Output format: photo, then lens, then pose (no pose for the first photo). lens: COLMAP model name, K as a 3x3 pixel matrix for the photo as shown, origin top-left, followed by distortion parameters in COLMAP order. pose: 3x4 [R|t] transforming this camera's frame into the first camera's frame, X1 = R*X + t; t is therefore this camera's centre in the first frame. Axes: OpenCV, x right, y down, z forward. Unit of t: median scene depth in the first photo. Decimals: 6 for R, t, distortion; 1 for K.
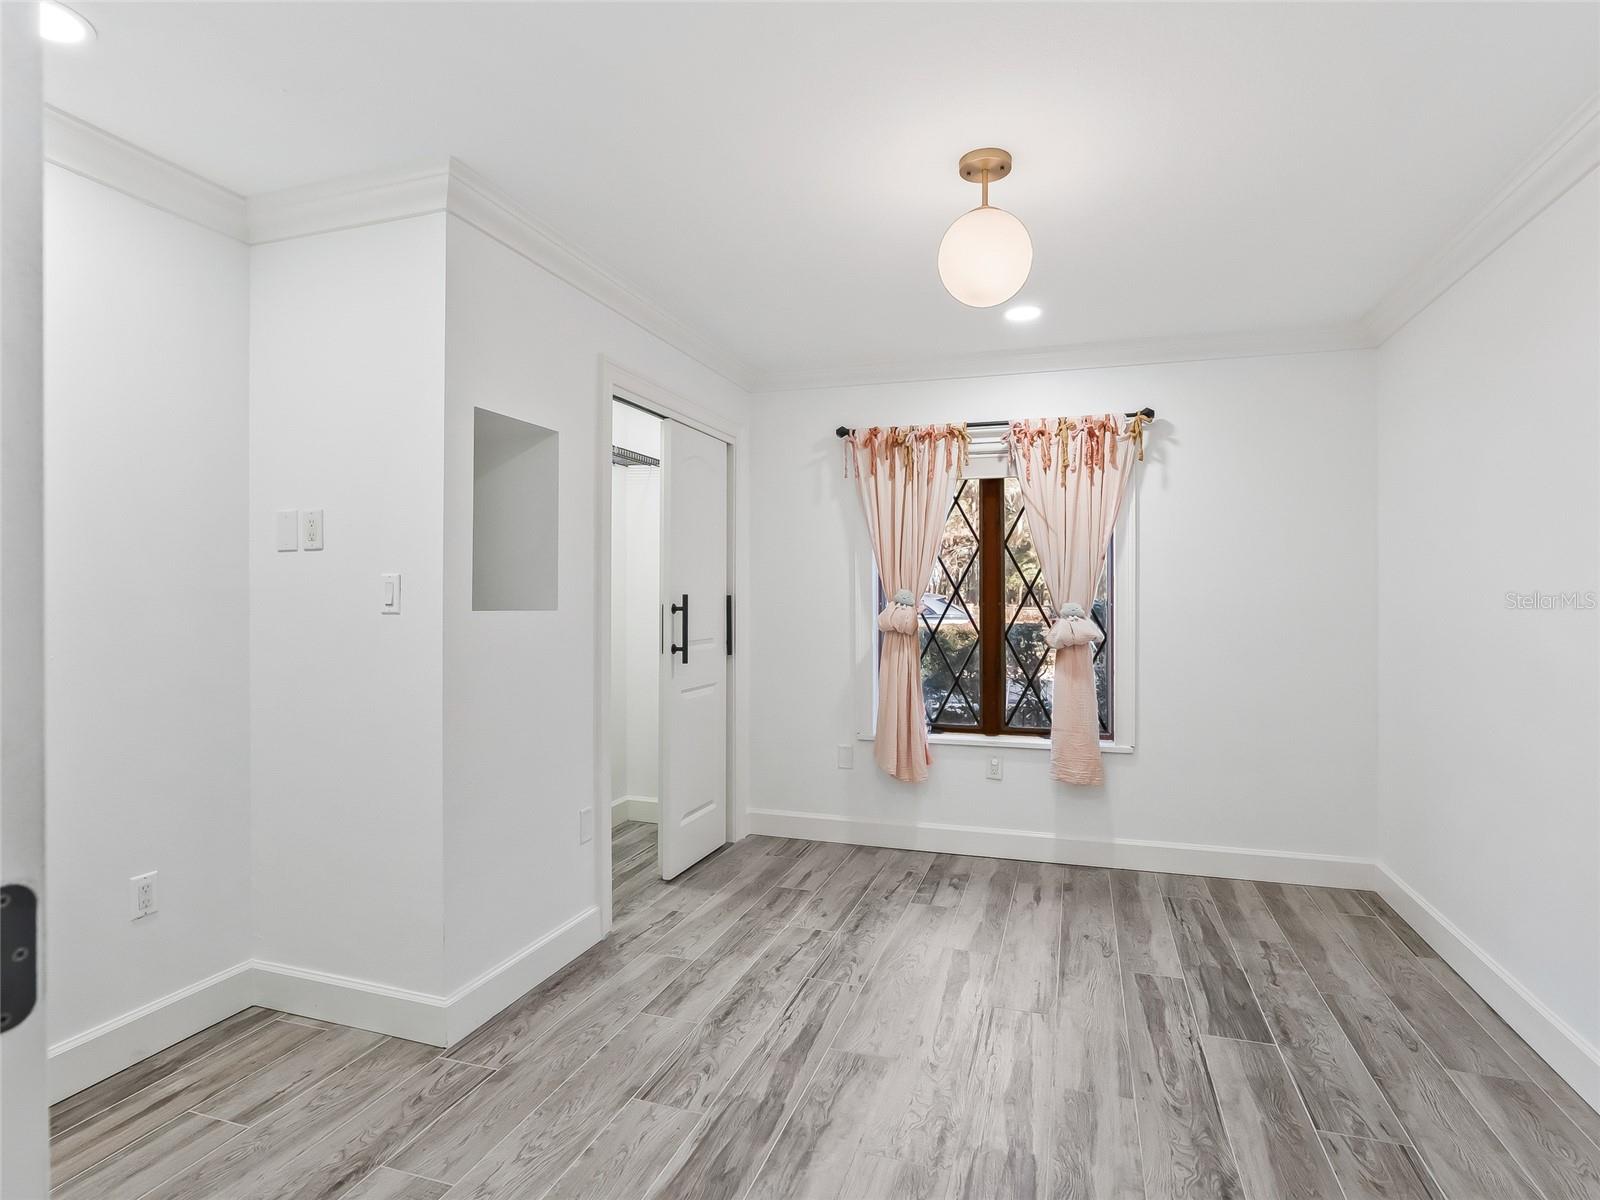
lens RADIAL K [[837.2, 0, 803.3], [0, 837.2, 599.5], [0, 0, 1]] dist [-0.003240, 0.006191]
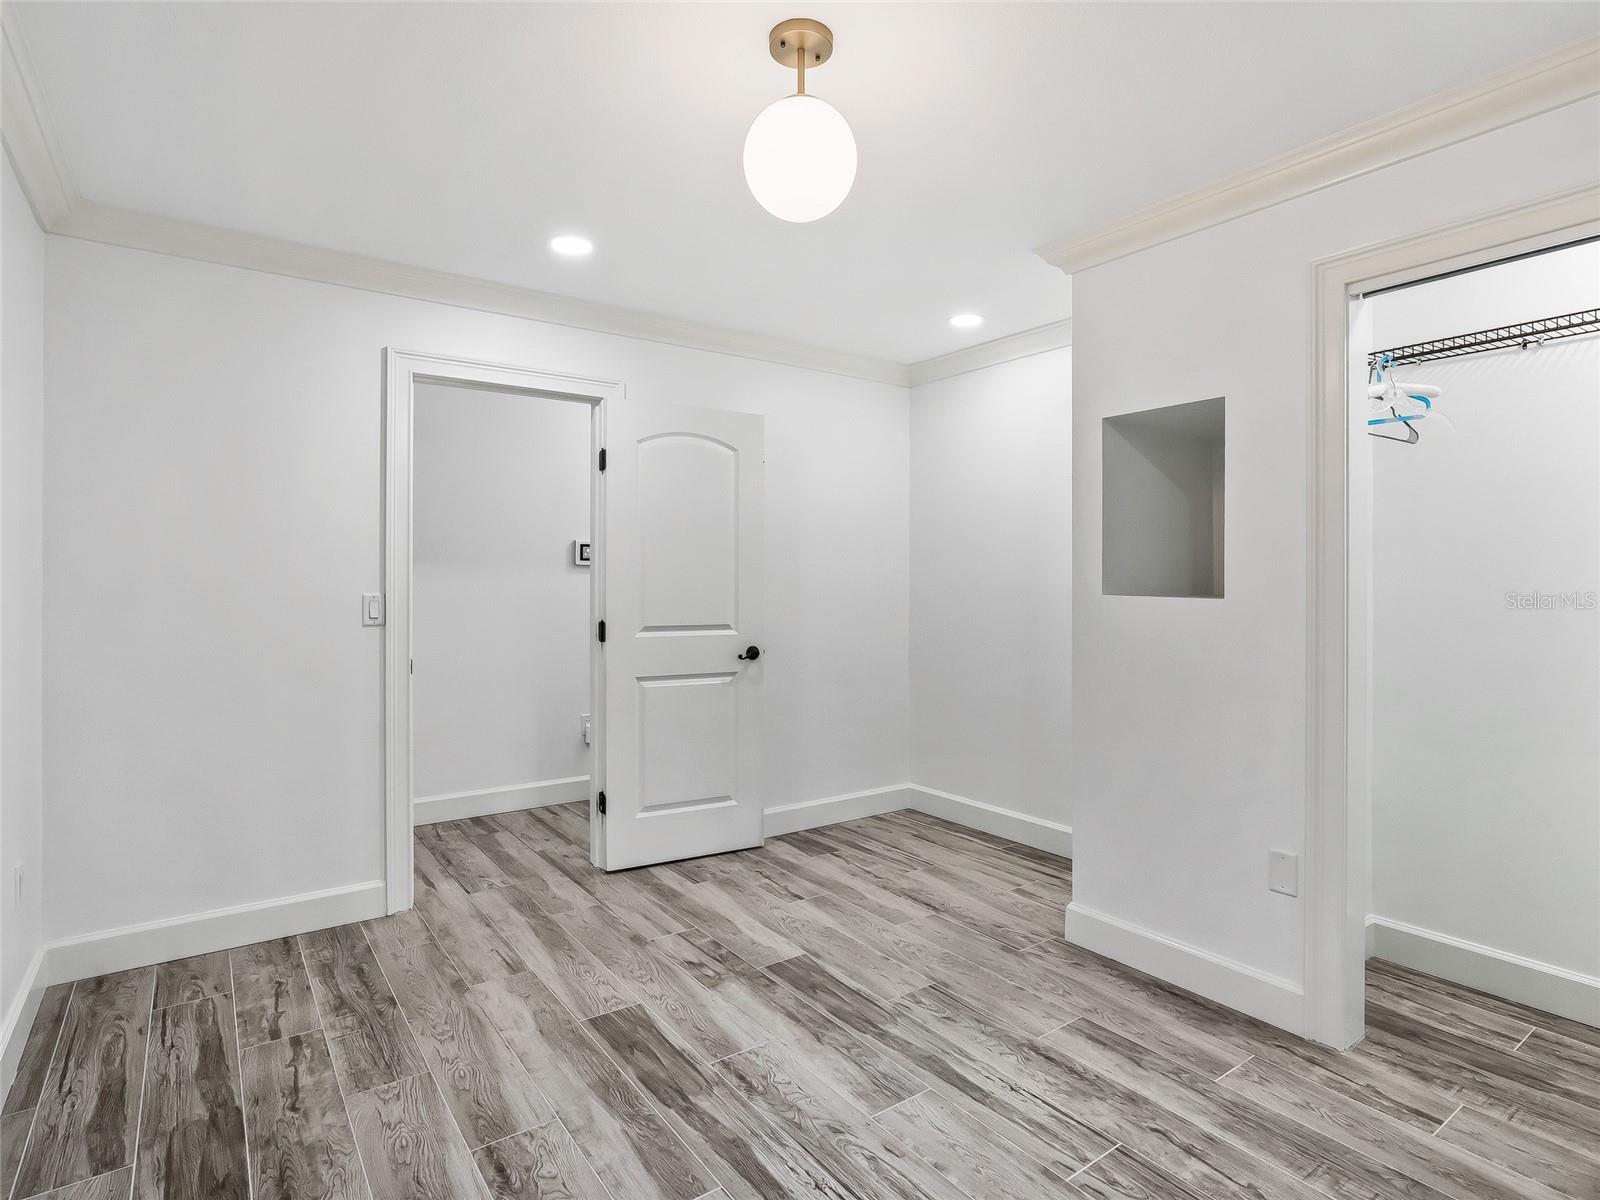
lens RADIAL K [[837.2, 0, 802.6], [0, 837.2, 590.8], [0, 0, 1]] dist [-0.003240, 0.006191]
pose [[-0.577217, 0.002996, -0.816585, 0.867320], [-0.007237, 0.999935, 0.008784, 0.000715], [0.816559, 0.010980, -0.577158, 1.451841]]
